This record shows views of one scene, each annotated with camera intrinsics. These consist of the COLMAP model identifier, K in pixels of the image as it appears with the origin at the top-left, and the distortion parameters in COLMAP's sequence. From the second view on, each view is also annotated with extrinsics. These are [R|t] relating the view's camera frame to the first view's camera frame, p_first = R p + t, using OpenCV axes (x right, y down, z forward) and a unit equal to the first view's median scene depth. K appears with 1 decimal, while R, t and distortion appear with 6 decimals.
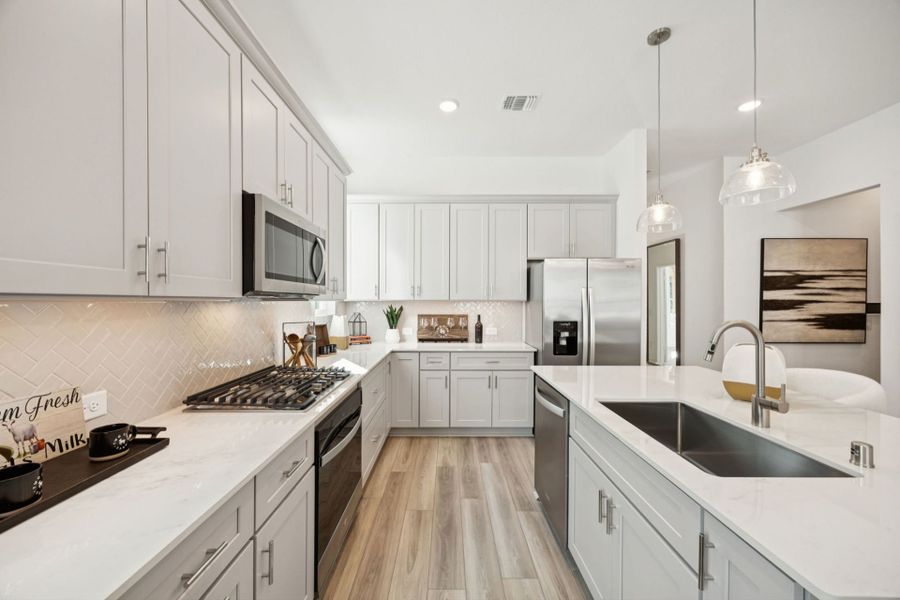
lens RADIAL K [[344.1, 0, 448.7], [0, 344.1, 303.3], [0, 0, 1]] dist [0.001975, 0.000471]
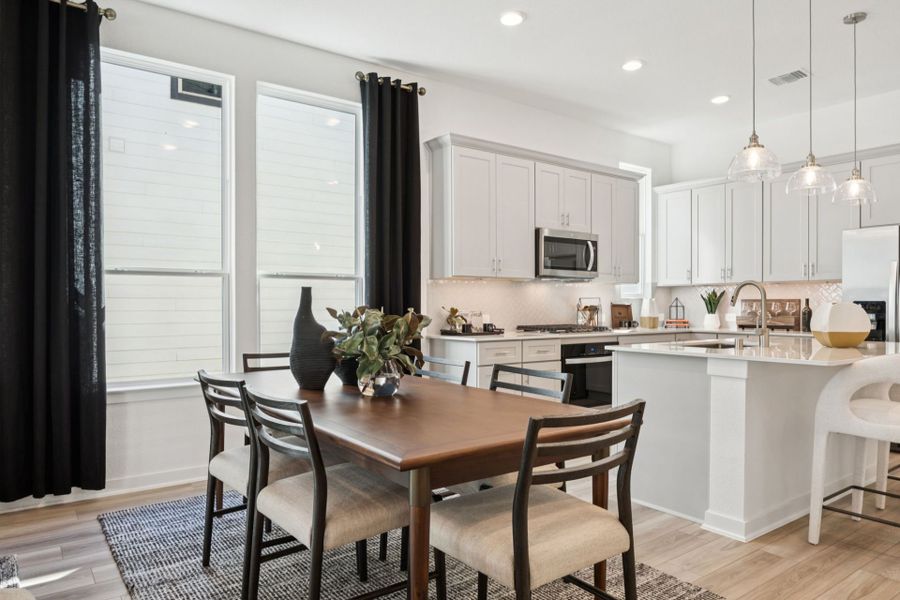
lens RADIAL K [[595.4, 0, 449.0], [0, 595.4, 303.6], [0, 0, 1]] dist [0.000325, -0.000228]
pose [[0.594379, -0.003527, -0.804177, 0.773141], [-0.004771, 0.999957, -0.007913, 0.064504], [0.804171, 0.008540, 0.594337, -0.607376]]
